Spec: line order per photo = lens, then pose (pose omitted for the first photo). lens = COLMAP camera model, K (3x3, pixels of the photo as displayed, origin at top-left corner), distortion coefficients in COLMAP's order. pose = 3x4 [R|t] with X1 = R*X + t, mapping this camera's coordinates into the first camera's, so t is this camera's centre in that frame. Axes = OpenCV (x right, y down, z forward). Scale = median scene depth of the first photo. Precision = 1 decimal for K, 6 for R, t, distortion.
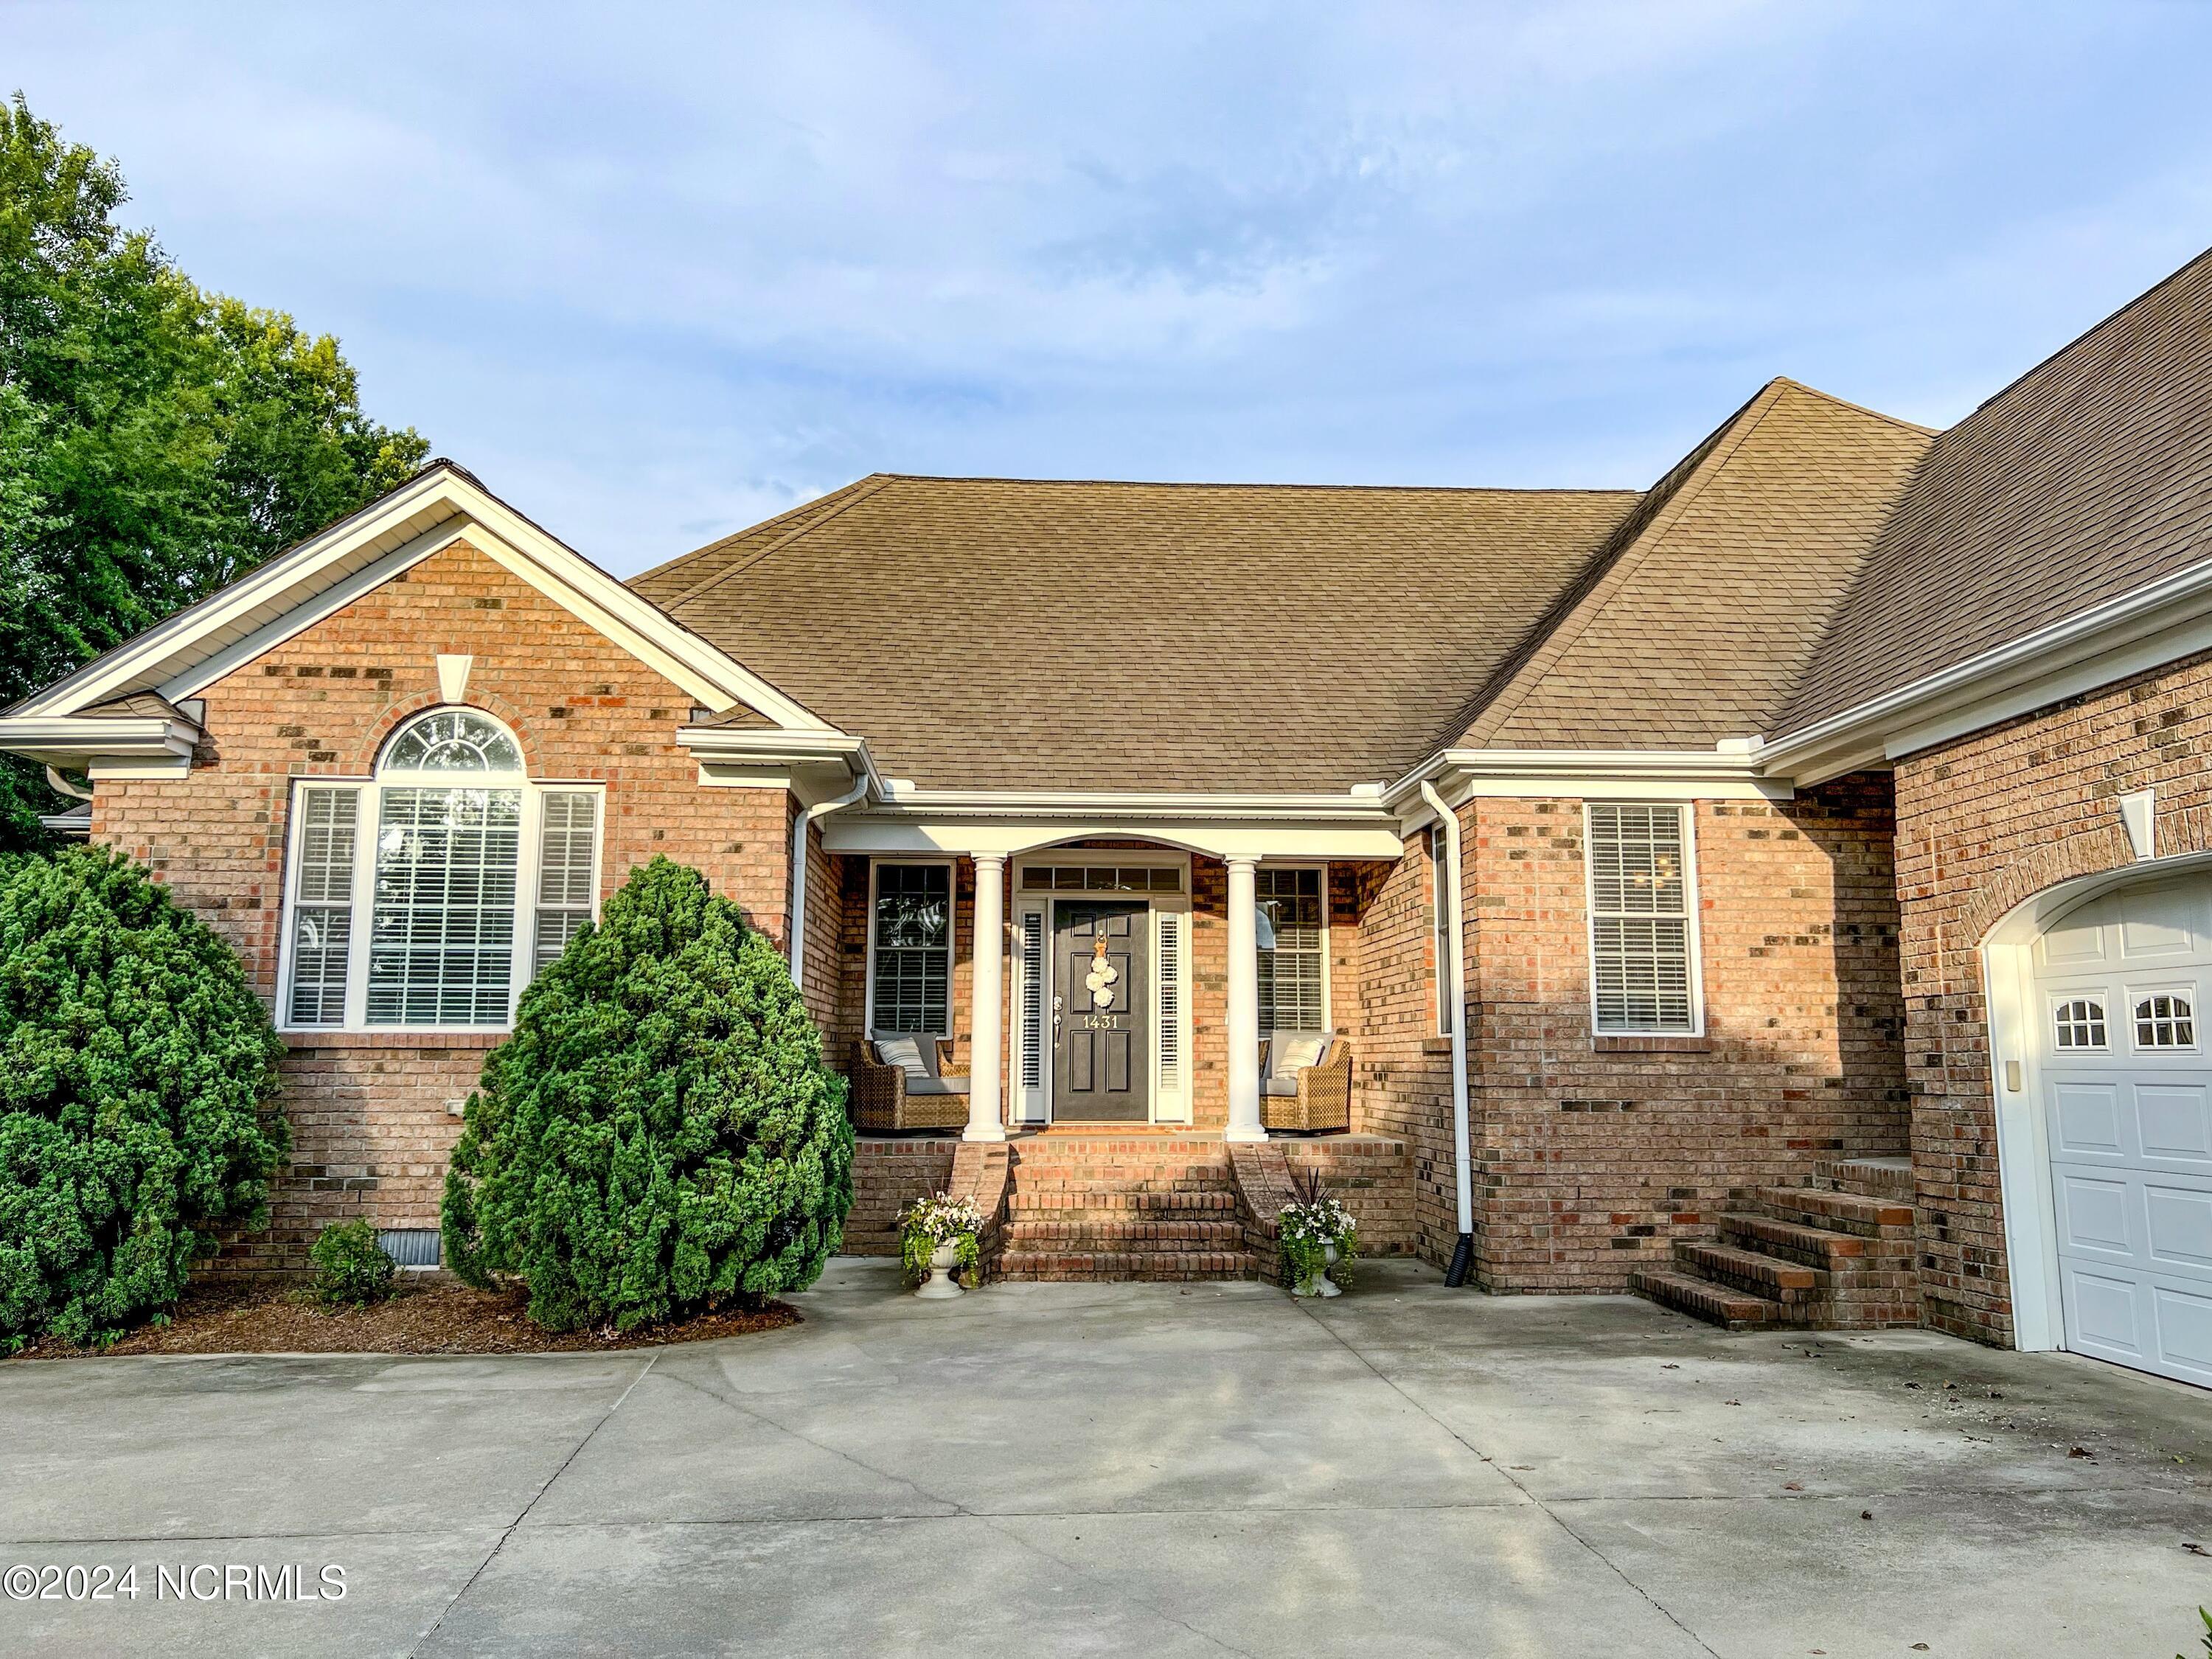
lens RADIAL K [[1653.7, 0, 1115.2], [0, 1653.7, 820.7], [0, 0, 1]] dist [0.061212, -0.074411]
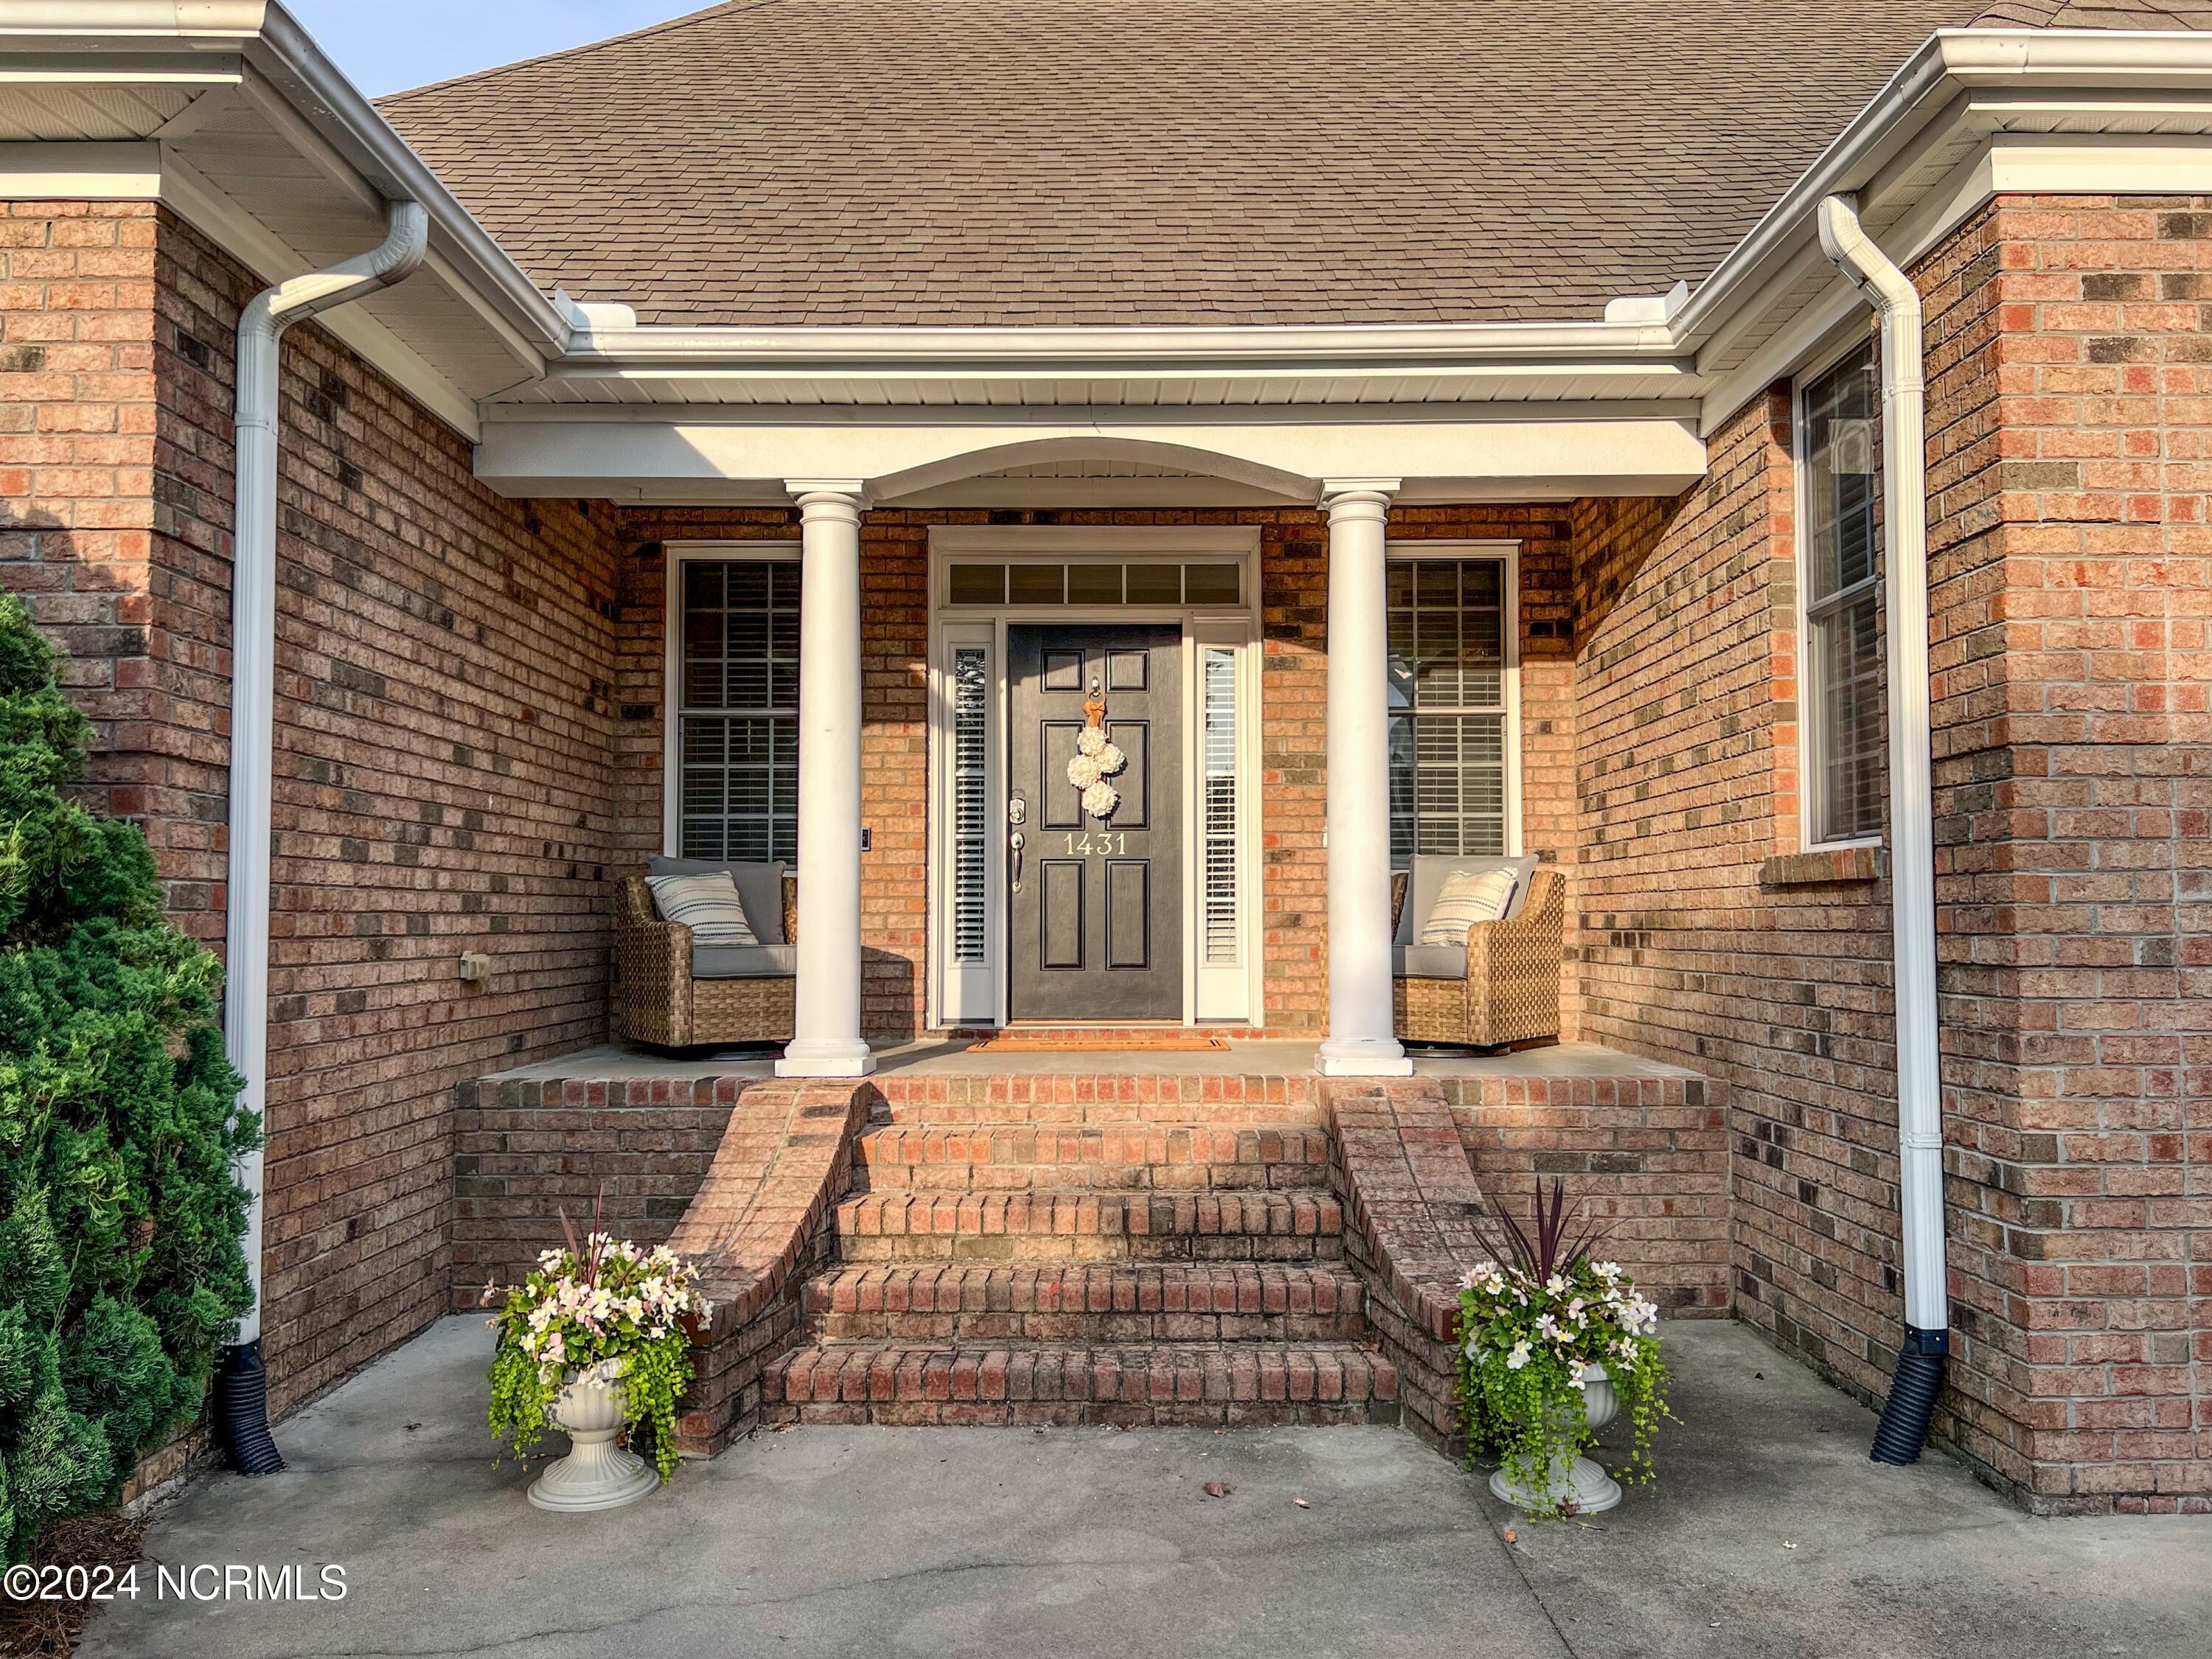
lens RADIAL K [[1653.7, 0, 1093.3], [0, 1653.7, 855.3], [0, 0, 1]] dist [0.061212, -0.074411]
pose [[0.997002, -0.008678, -0.076888, 0.040546], [0.016609, 0.994531, 0.103112, 0.085138], [0.075573, -0.104080, 0.991694, 0.562599]]
